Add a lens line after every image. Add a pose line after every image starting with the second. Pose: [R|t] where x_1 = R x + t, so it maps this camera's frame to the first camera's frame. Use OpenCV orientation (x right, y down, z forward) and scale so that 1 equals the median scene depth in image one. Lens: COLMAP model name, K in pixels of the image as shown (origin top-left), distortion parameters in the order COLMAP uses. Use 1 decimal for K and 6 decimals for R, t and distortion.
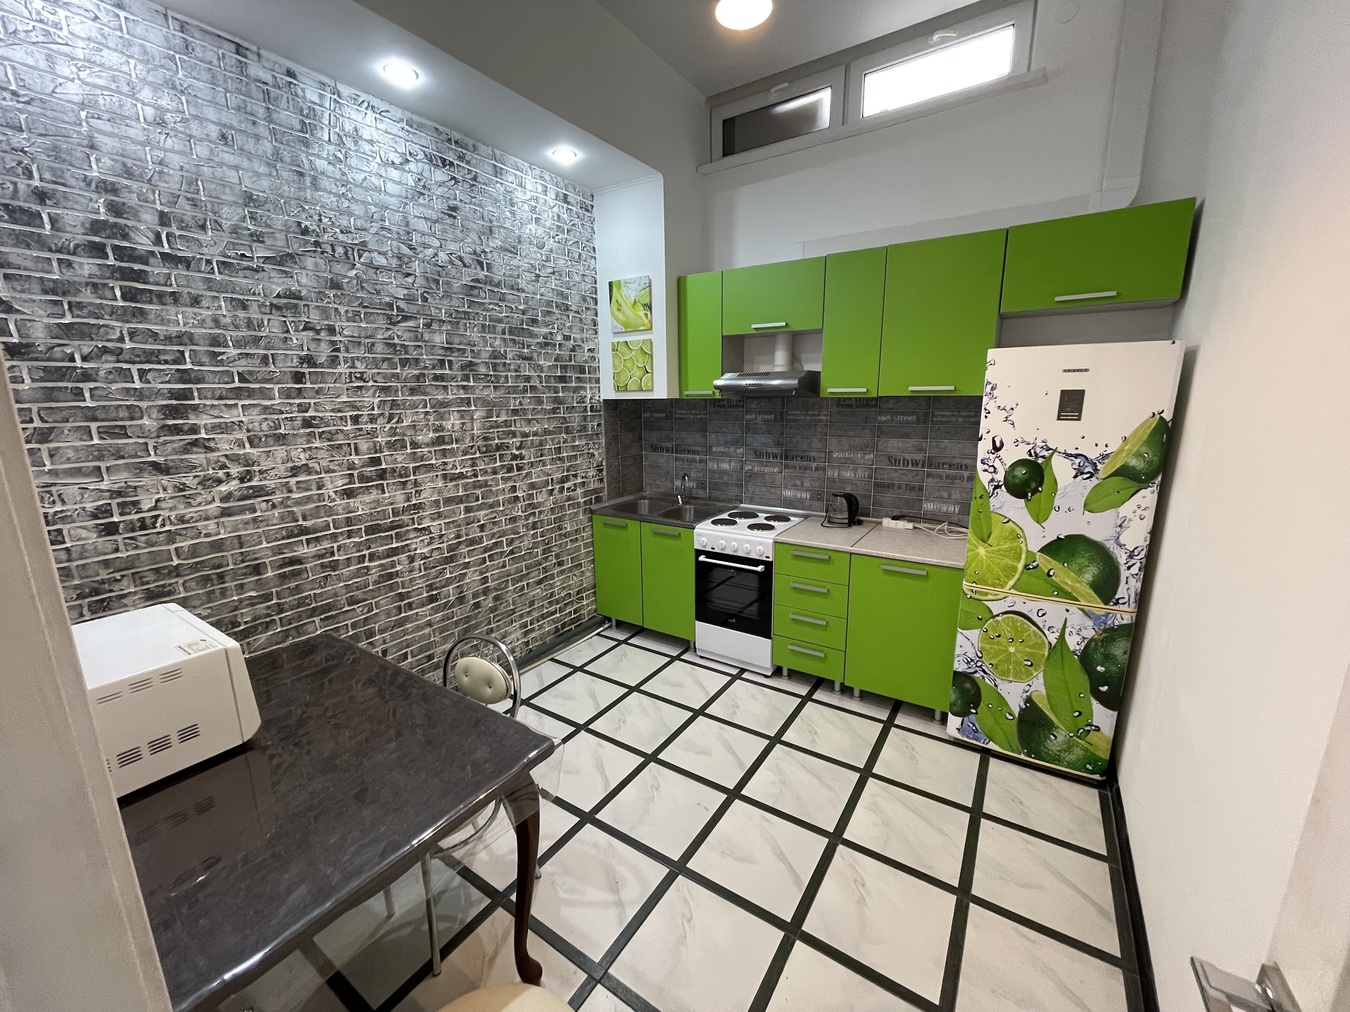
lens RADIAL K [[544.7, 0, 673.0], [0, 544.7, 509.4], [0, 0, 1]] dist [-0.002389, 0.000253]
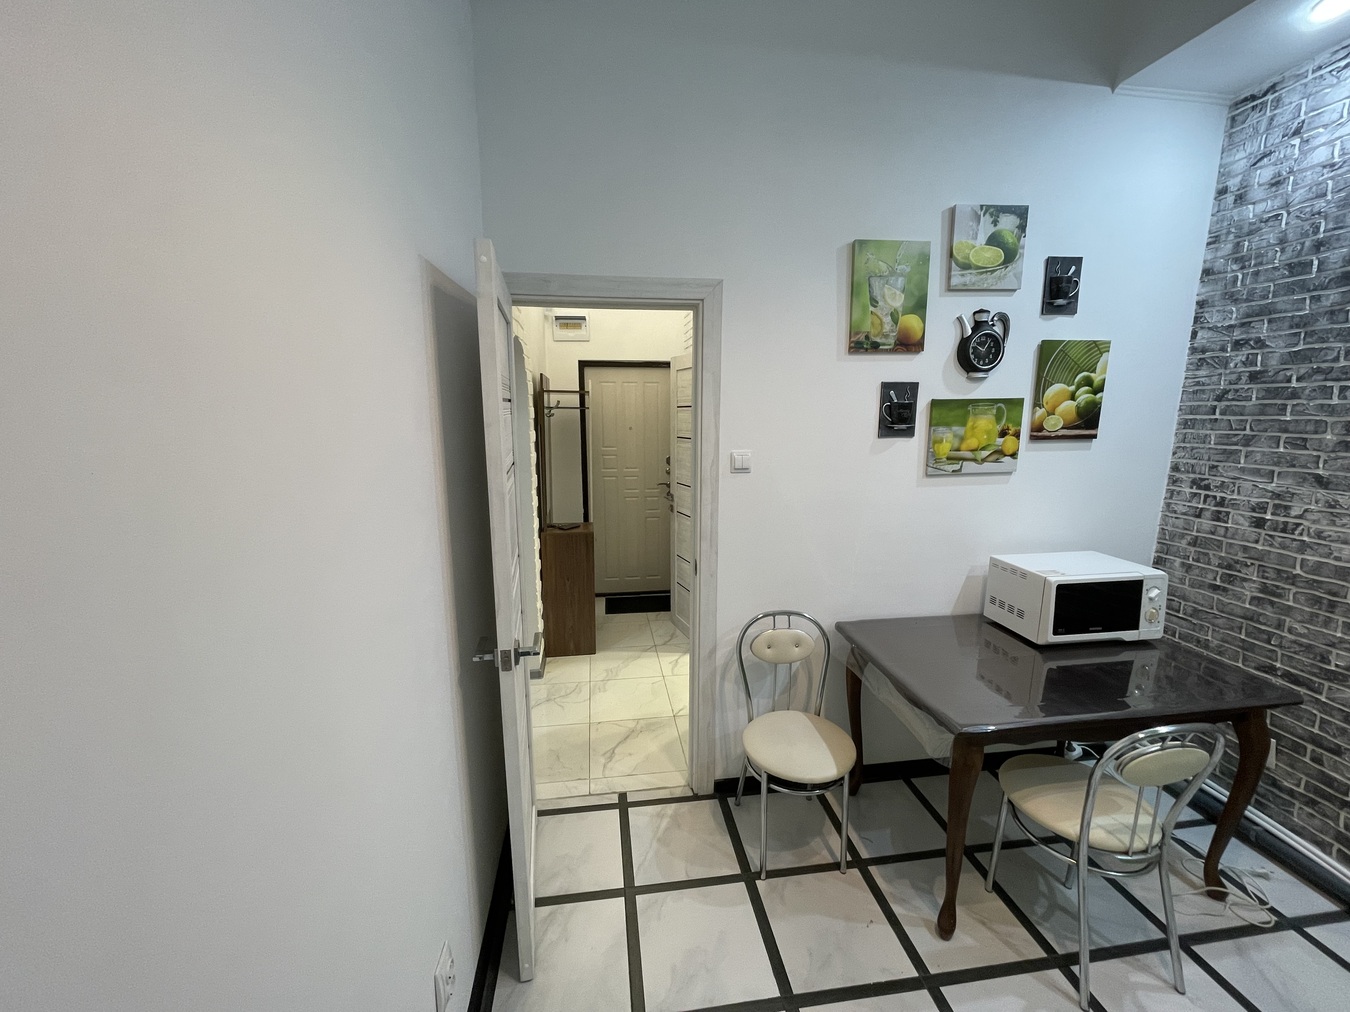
lens RADIAL K [[544.7, 0, 673.0], [0, 544.7, 509.4], [0, 0, 1]] dist [-0.002389, 0.000253]
pose [[-0.745753, 0.129900, -0.653436, 0.514782], [-0.134329, 0.931345, 0.338455, -0.165930], [0.652540, 0.340179, -0.677104, 0.722440]]
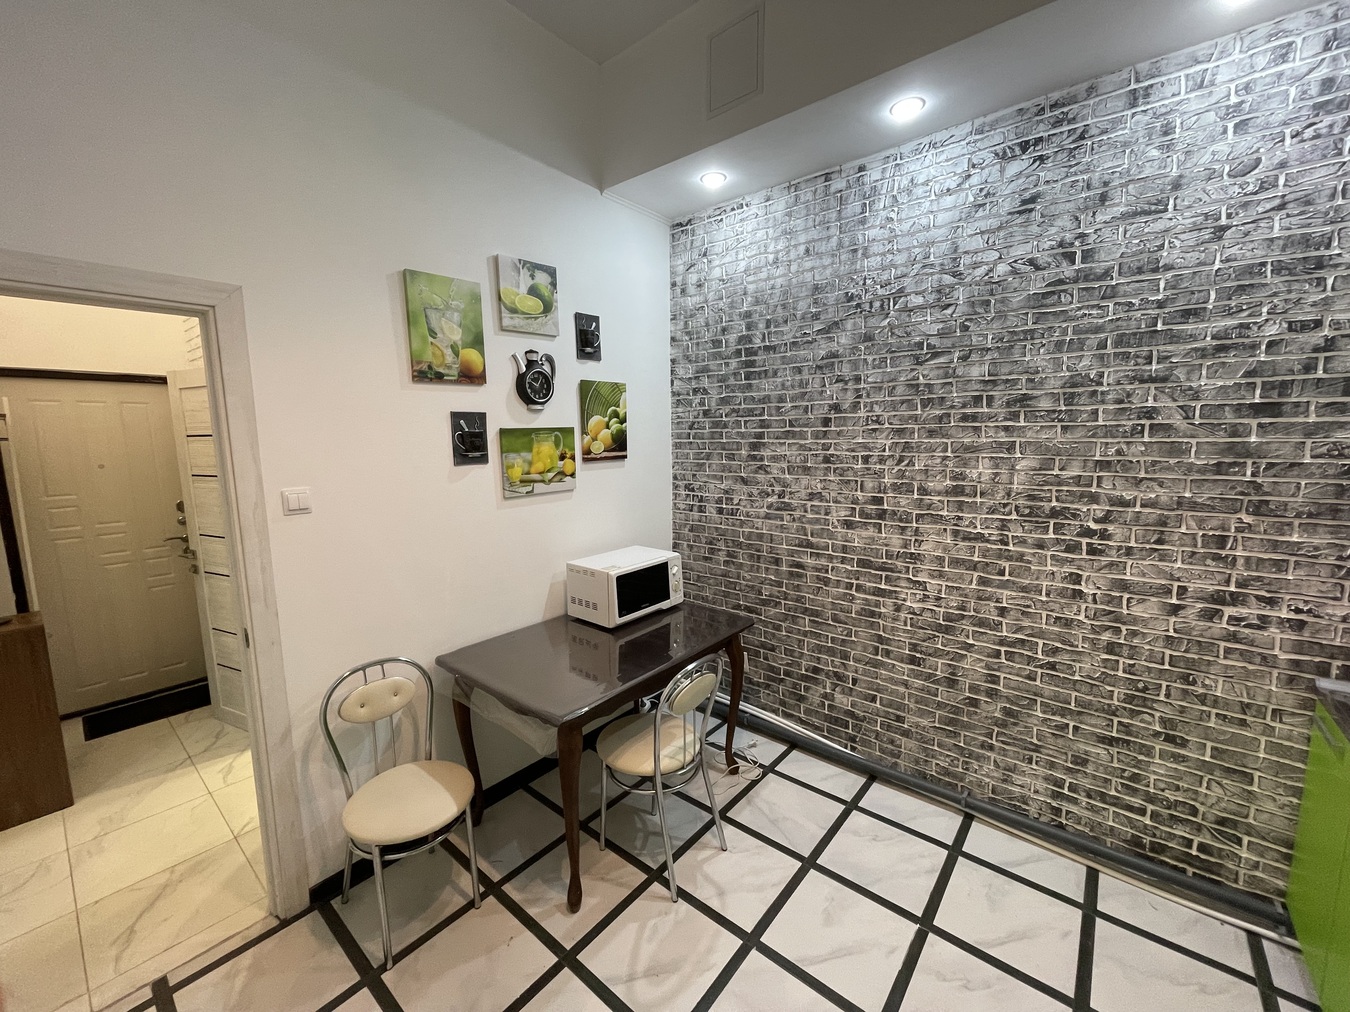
lens RADIAL K [[544.7, 0, 673.0], [0, 544.7, 509.4], [0, 0, 1]] dist [-0.002389, 0.000253]
pose [[-0.108481, 0.149091, -0.982855, 0.533835], [-0.200483, 0.965094, 0.168525, -0.176527], [0.973673, 0.215328, -0.074804, 0.739268]]
